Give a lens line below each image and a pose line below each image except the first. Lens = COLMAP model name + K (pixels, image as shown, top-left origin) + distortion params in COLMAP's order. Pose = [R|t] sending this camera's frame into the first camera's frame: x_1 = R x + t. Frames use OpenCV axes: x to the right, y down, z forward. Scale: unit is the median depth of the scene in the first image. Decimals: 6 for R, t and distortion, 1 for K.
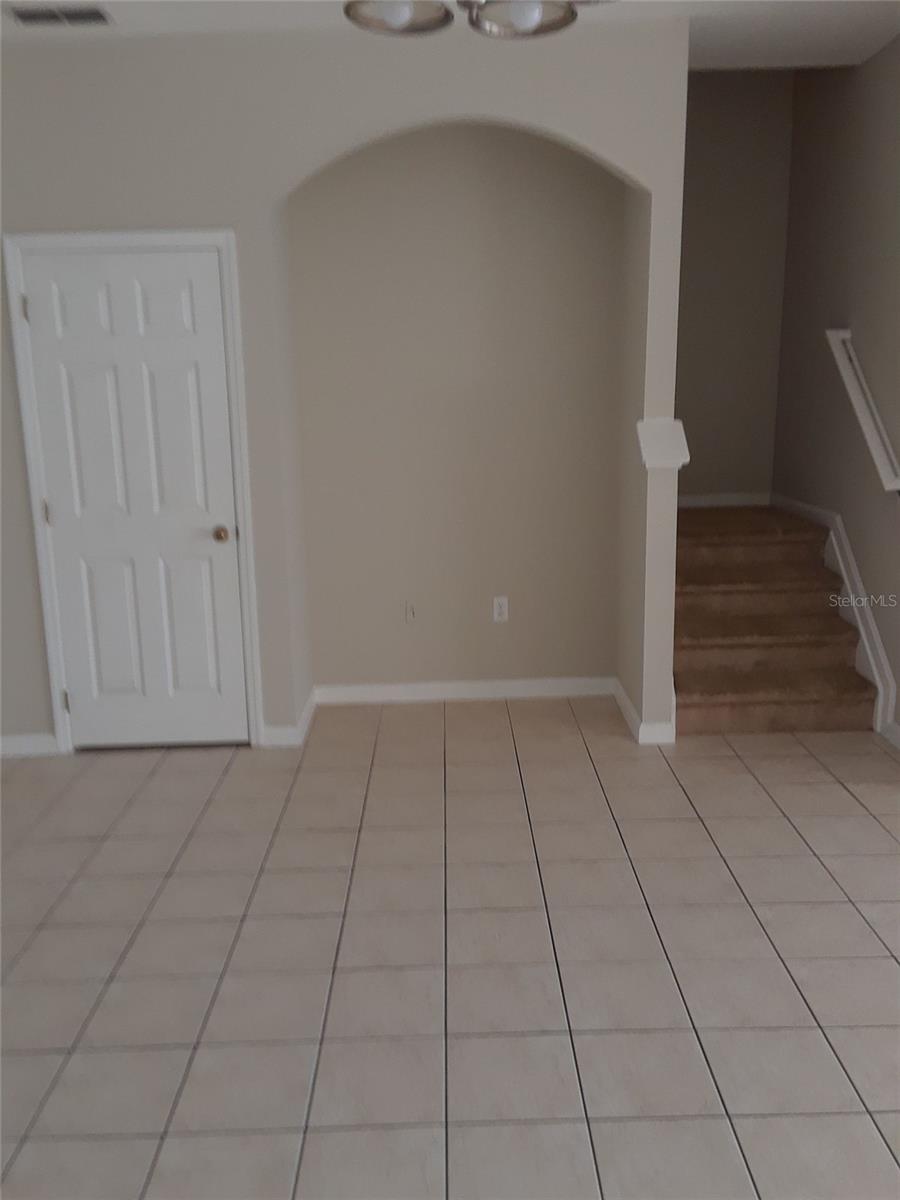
lens RADIAL K [[1046.8, 0, 448.7], [0, 1046.8, 603.2], [0, 0, 1]] dist [0.028972, -0.006093]
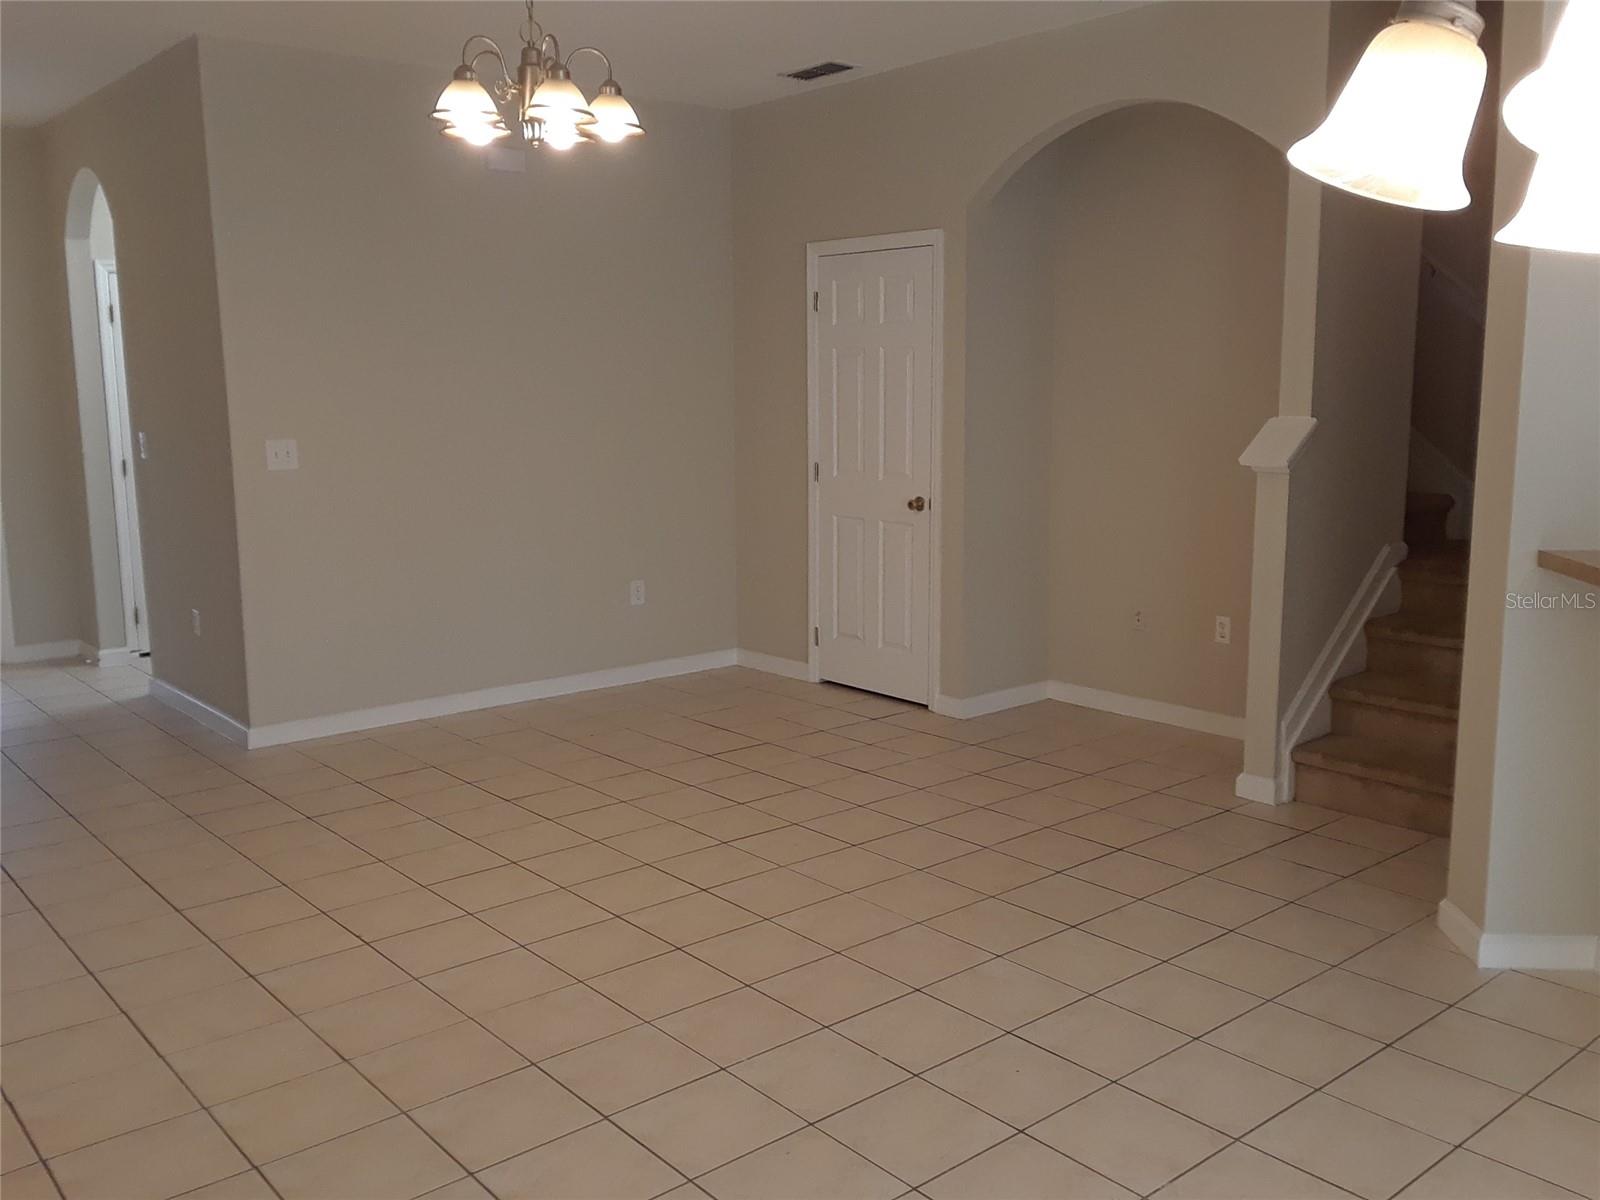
lens RADIAL K [[1395.7, 0, 806.0], [0, 1395.7, 590.4], [0, 0, 1]] dist [0.028972, -0.006093]
pose [[0.641950, 0.139458, -0.753957, 0.786599], [-0.165467, 0.985347, 0.041373, -0.018623], [0.748680, 0.098196, 0.655619, -0.021175]]
